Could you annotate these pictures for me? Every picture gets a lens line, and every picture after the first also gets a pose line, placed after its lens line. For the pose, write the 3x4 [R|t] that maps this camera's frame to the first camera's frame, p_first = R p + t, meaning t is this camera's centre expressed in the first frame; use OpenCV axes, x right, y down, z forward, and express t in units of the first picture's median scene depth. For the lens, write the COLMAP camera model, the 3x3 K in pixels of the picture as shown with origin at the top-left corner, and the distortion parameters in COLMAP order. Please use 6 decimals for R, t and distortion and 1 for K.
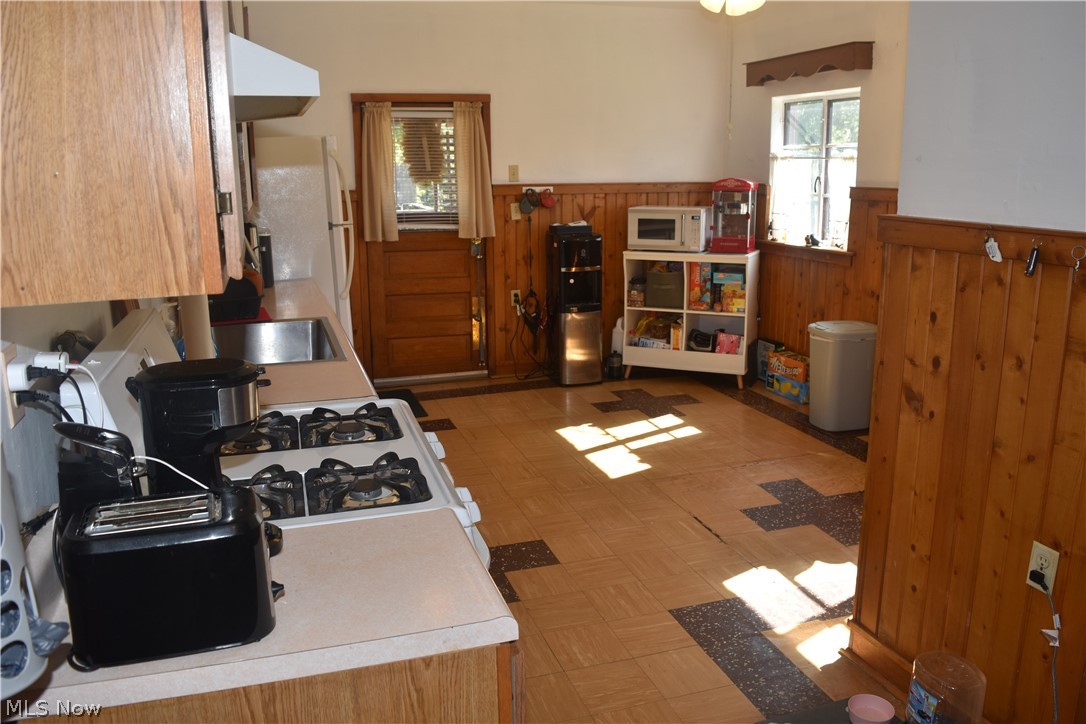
lens RADIAL K [[852.5, 0, 543.8], [0, 852.5, 361.8], [0, 0, 1]] dist [-0.097047, 0.018554]
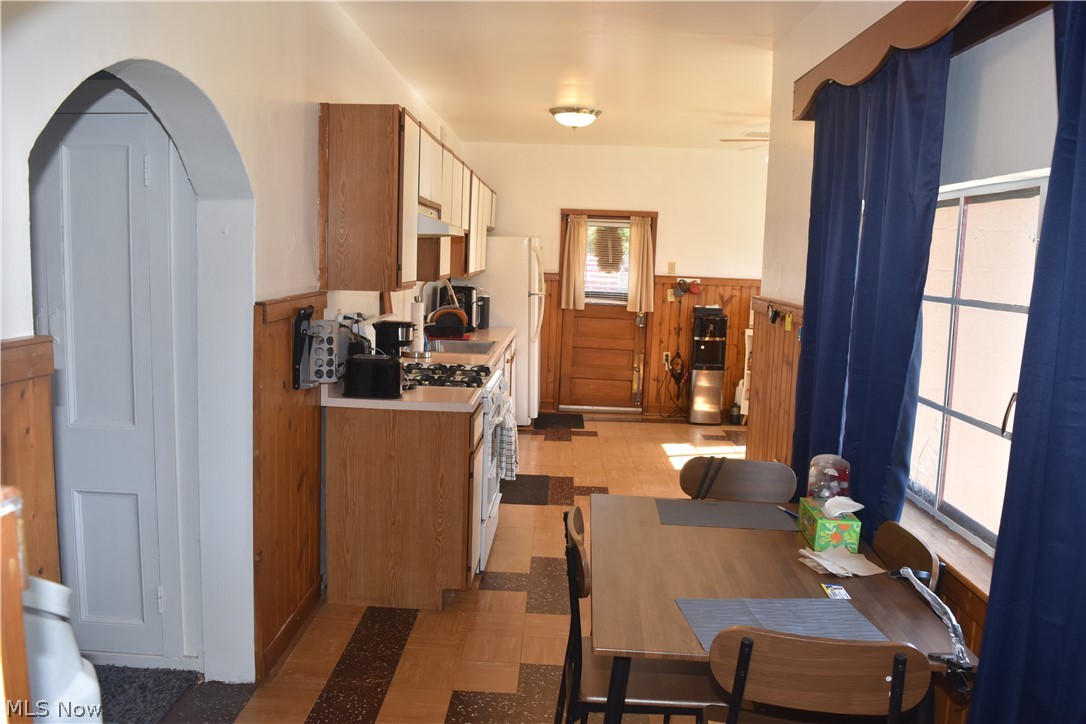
lens RADIAL K [[852.5, 0, 544.7], [0, 852.5, 363.0], [0, 0, 1]] dist [-0.097047, 0.018554]
pose [[0.942276, 0.084373, -0.324031, 0.233213], [-0.117620, 0.989466, -0.084394, 0.074137], [0.313497, 0.117635, 0.942275, -0.360039]]
